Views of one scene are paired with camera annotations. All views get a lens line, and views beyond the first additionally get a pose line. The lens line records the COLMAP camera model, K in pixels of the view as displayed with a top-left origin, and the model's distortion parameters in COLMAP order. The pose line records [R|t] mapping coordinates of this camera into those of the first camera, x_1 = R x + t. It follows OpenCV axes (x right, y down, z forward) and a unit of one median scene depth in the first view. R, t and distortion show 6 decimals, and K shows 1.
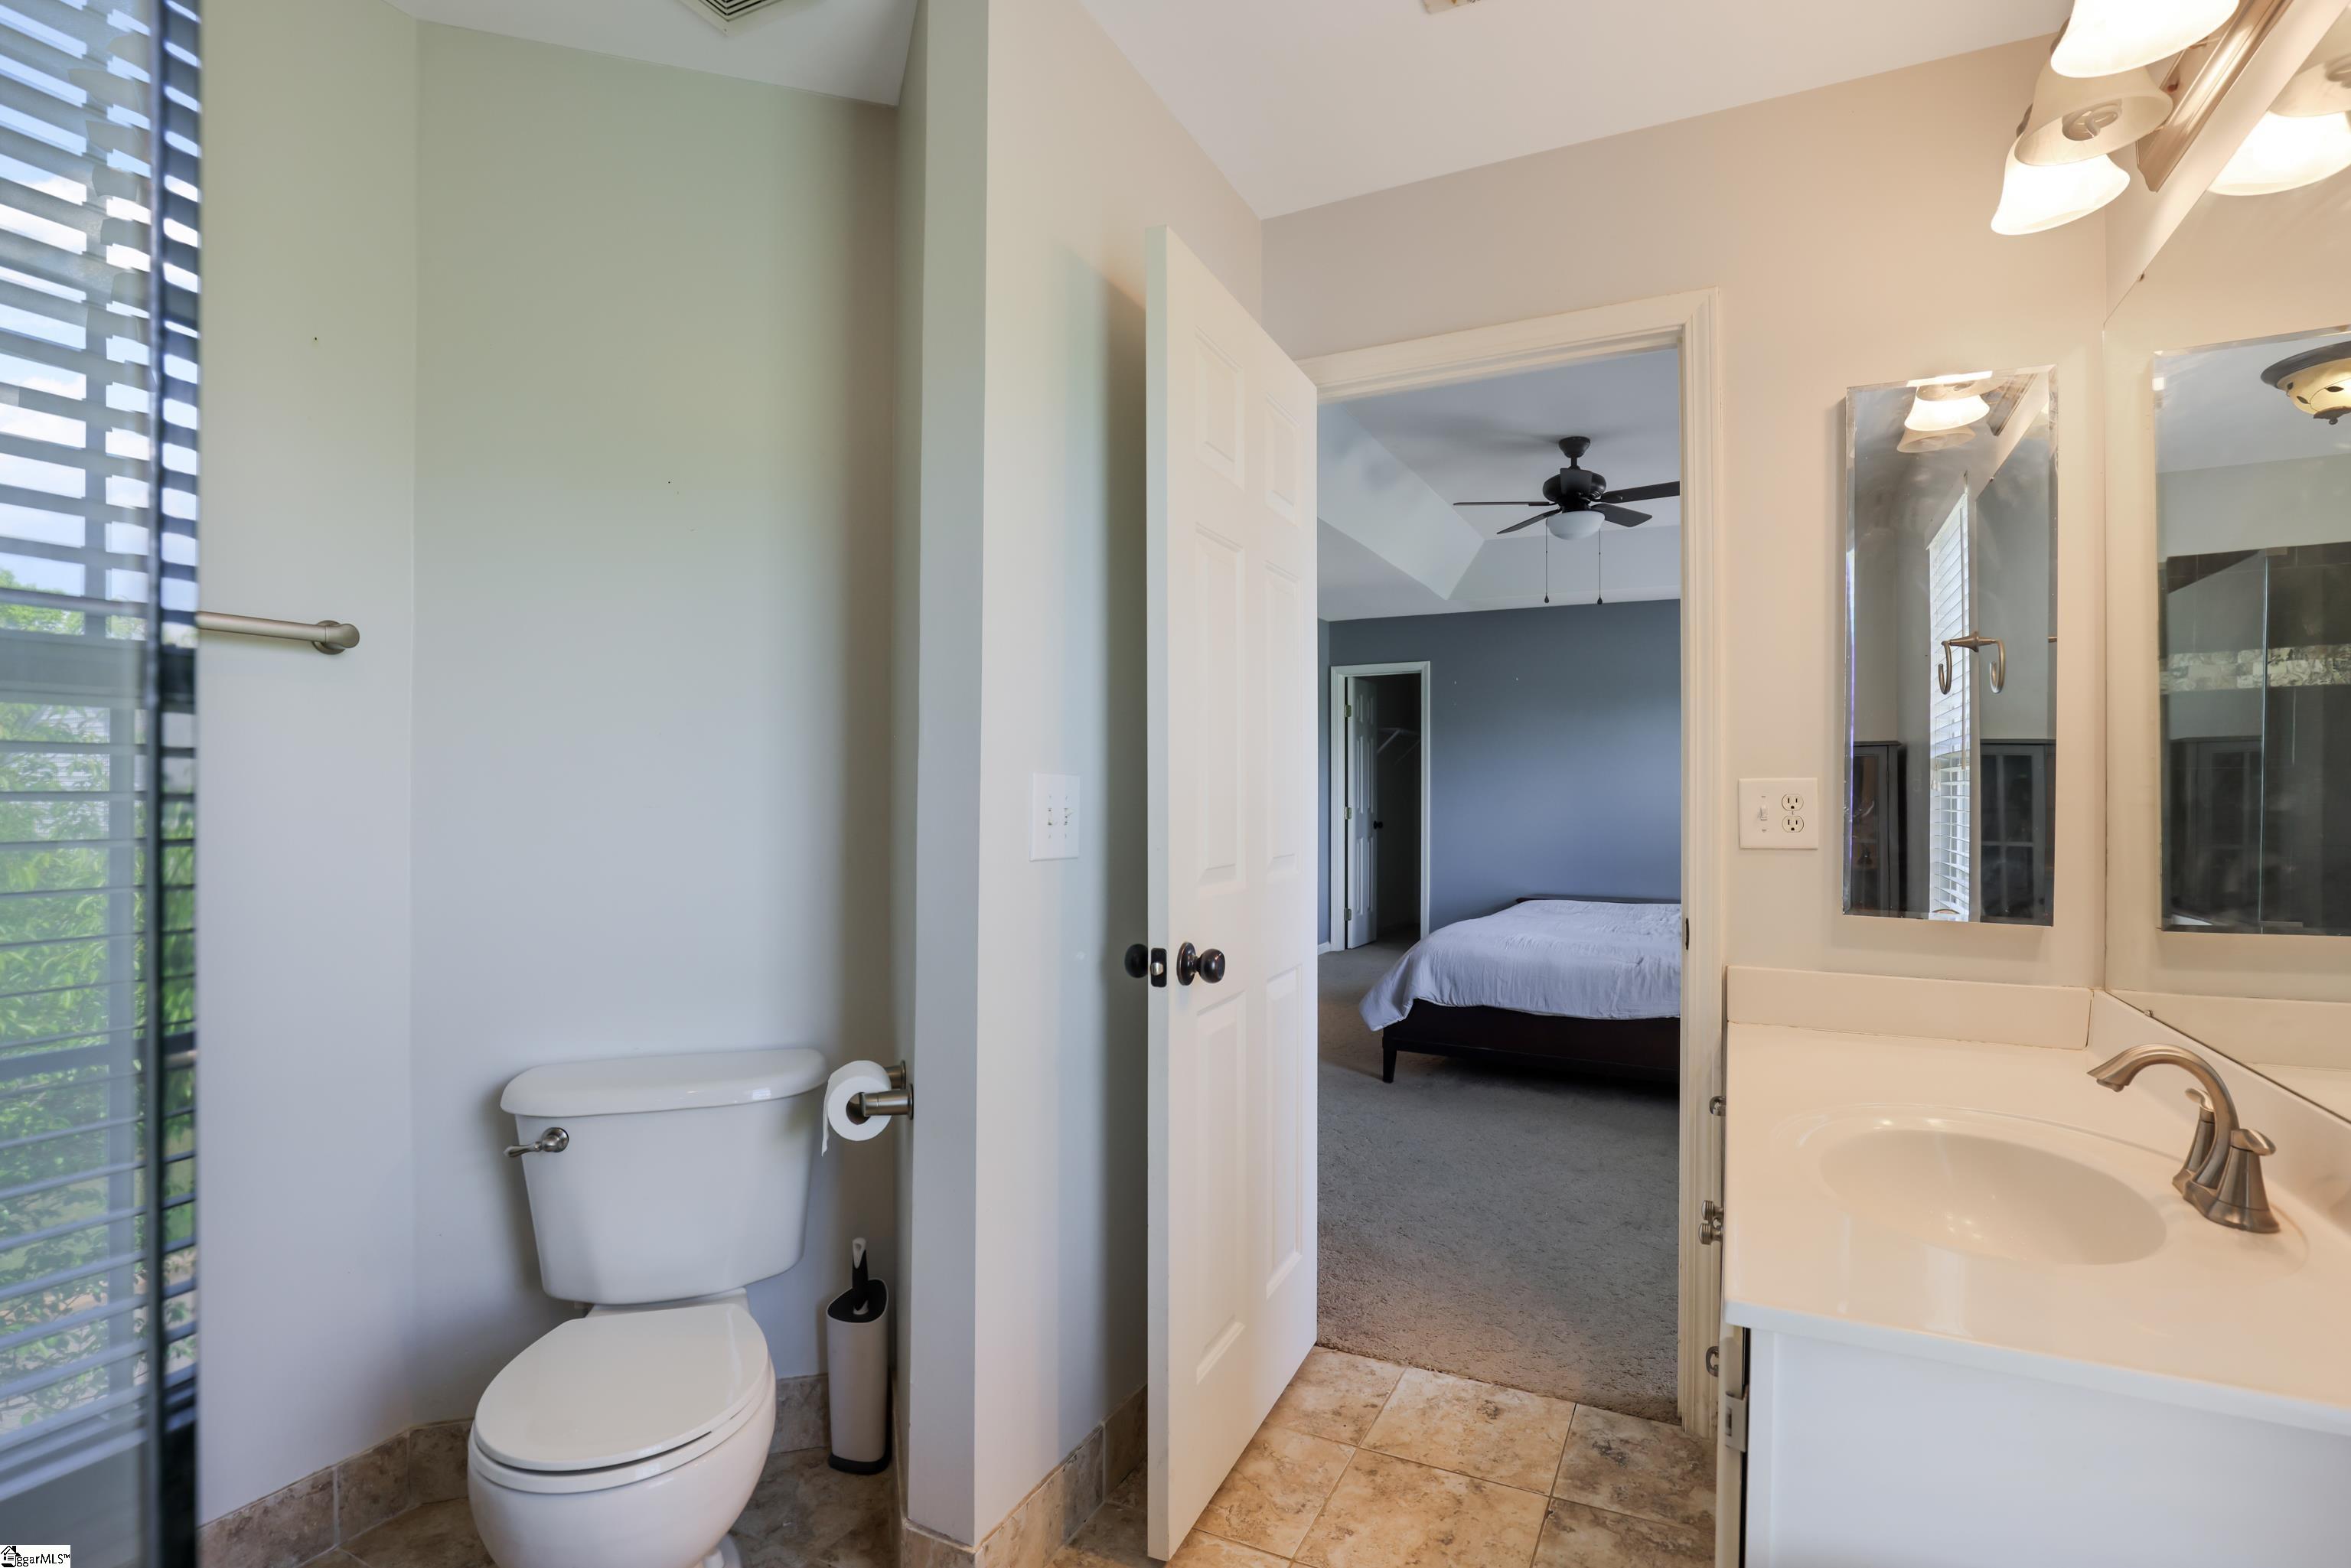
lens RADIAL K [[1142.6, 0, 1169.2], [0, 1142.6, 793.6], [0, 0, 1]] dist [0.001675, 0.000570]
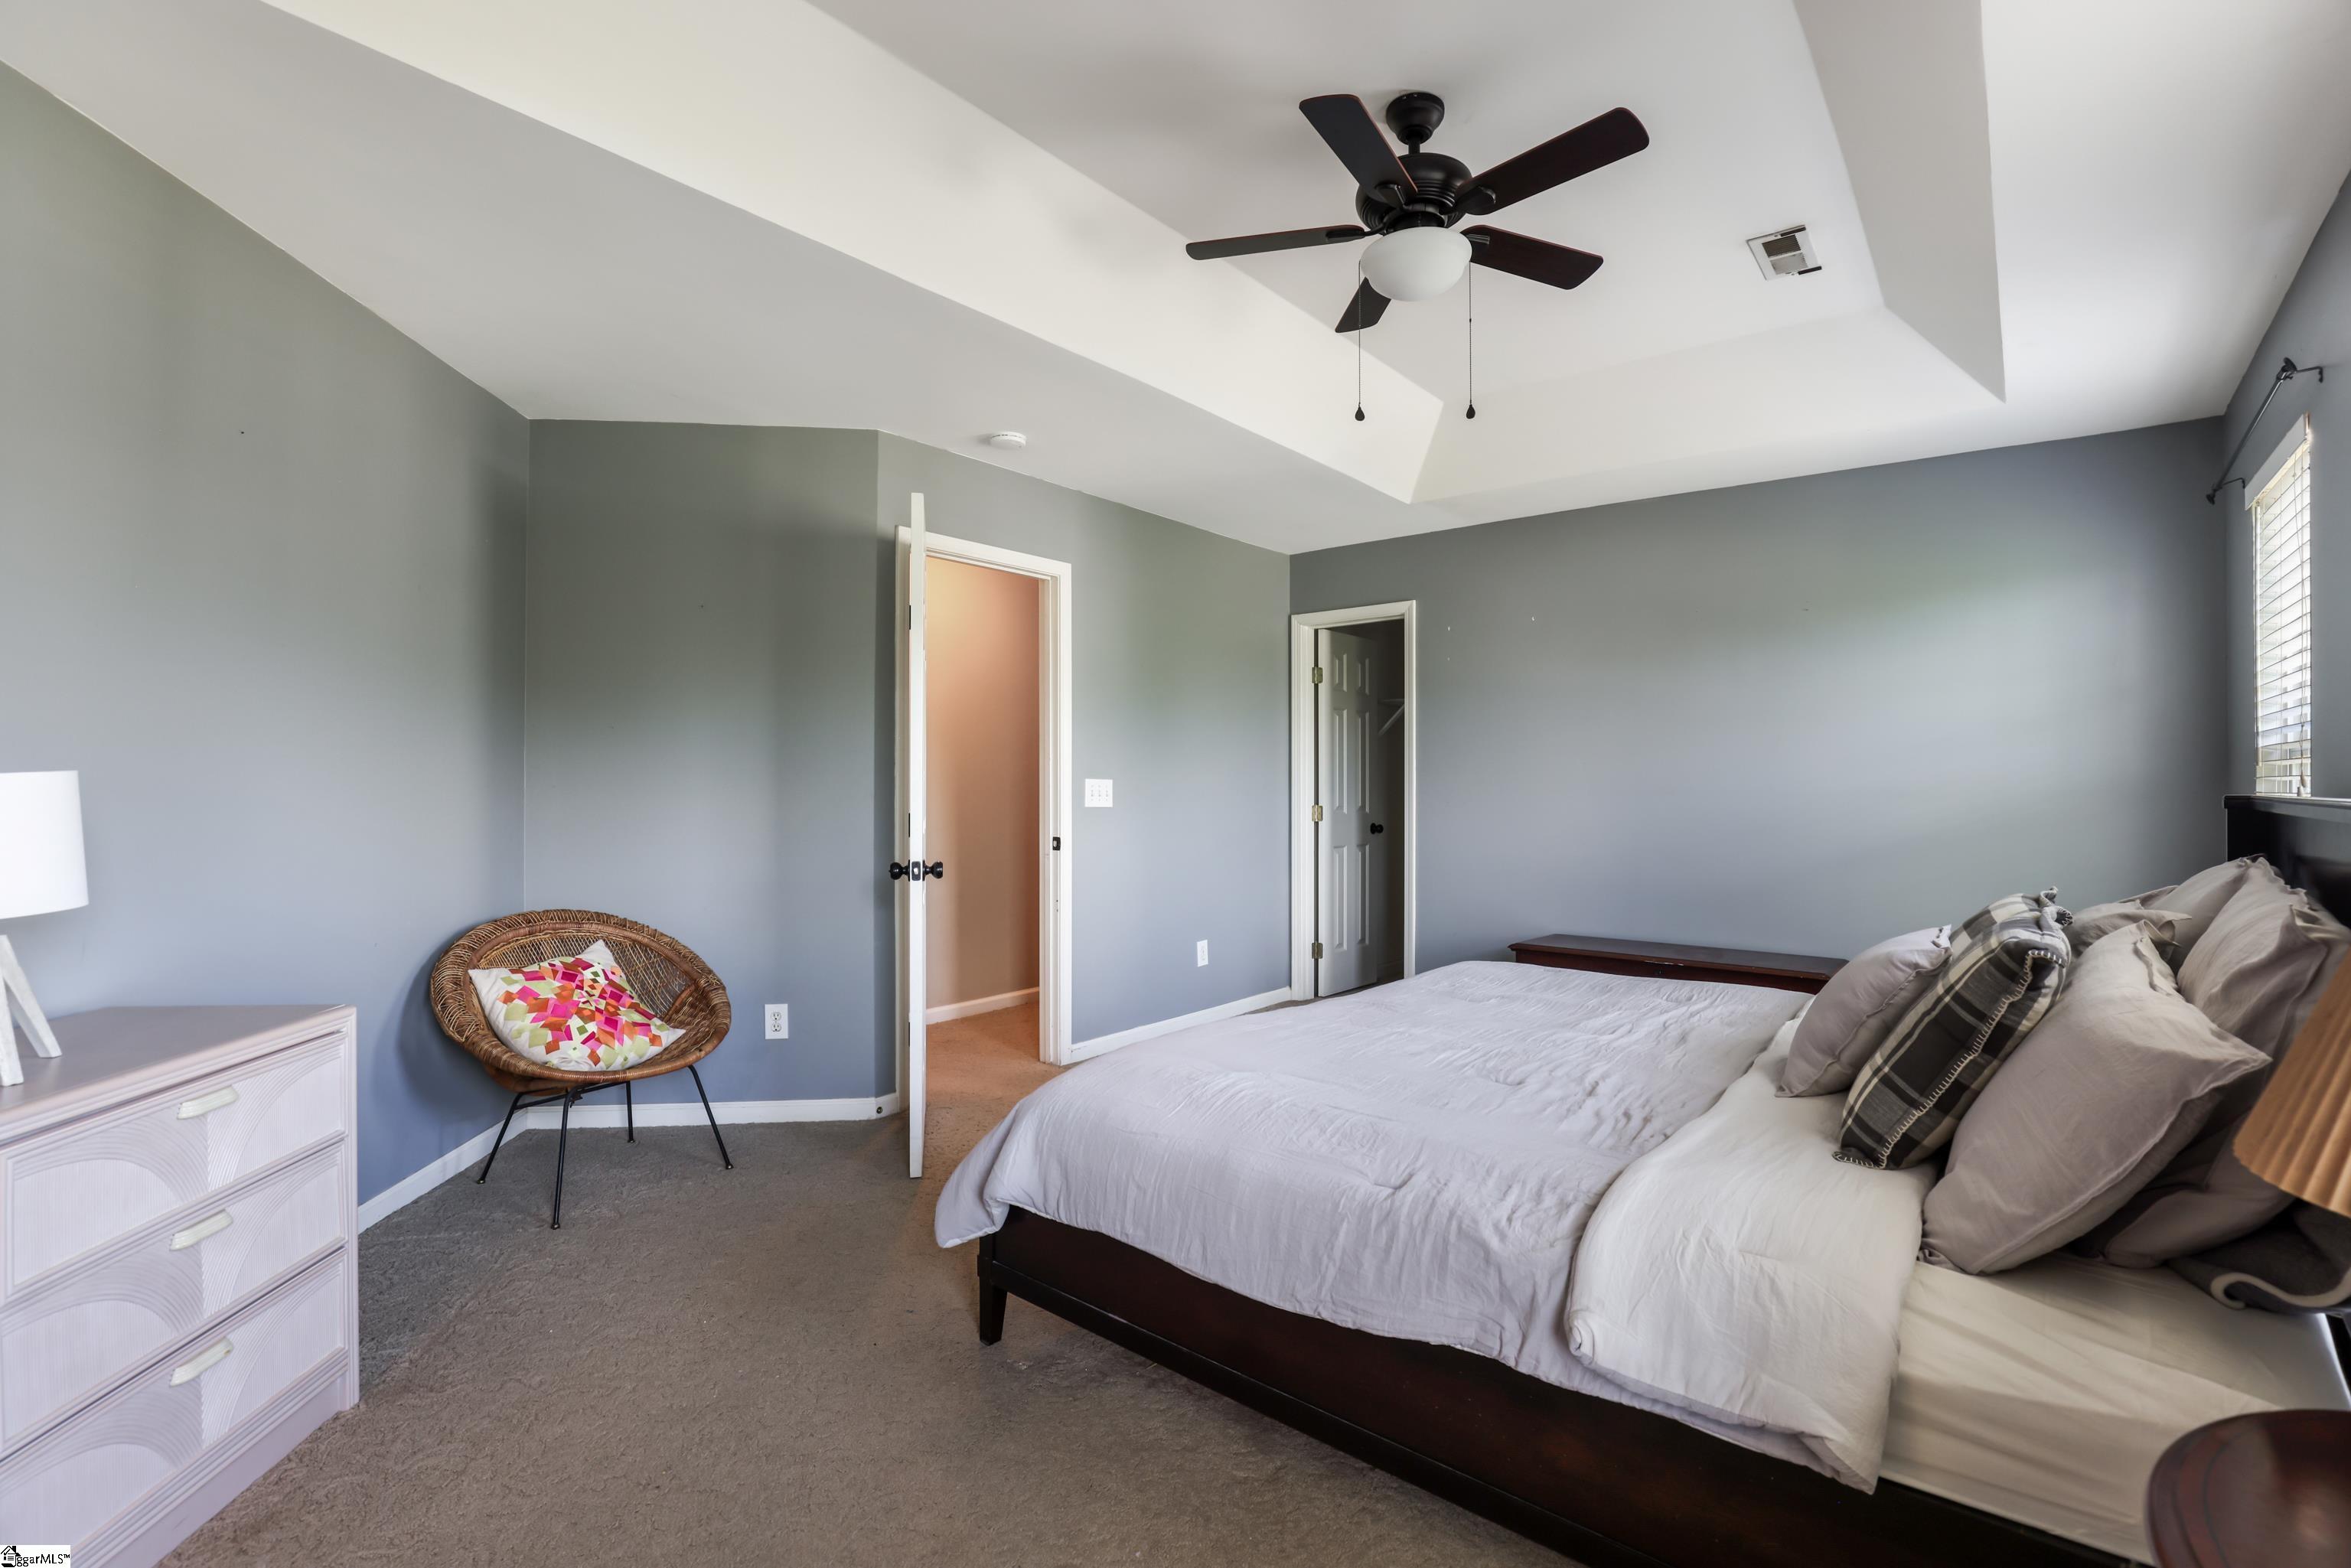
lens RADIAL K [[1078.4, 0, 1175.4], [0, 1078.4, 786.3], [0, 0, 1]] dist [-0.011162, 0.000830]
pose [[0.978828, 0.001597, -0.204680, 0.218388], [-0.001598, 0.999999, 0.000162, -0.000369], [0.204680, 0.000169, 0.978829, 0.314856]]
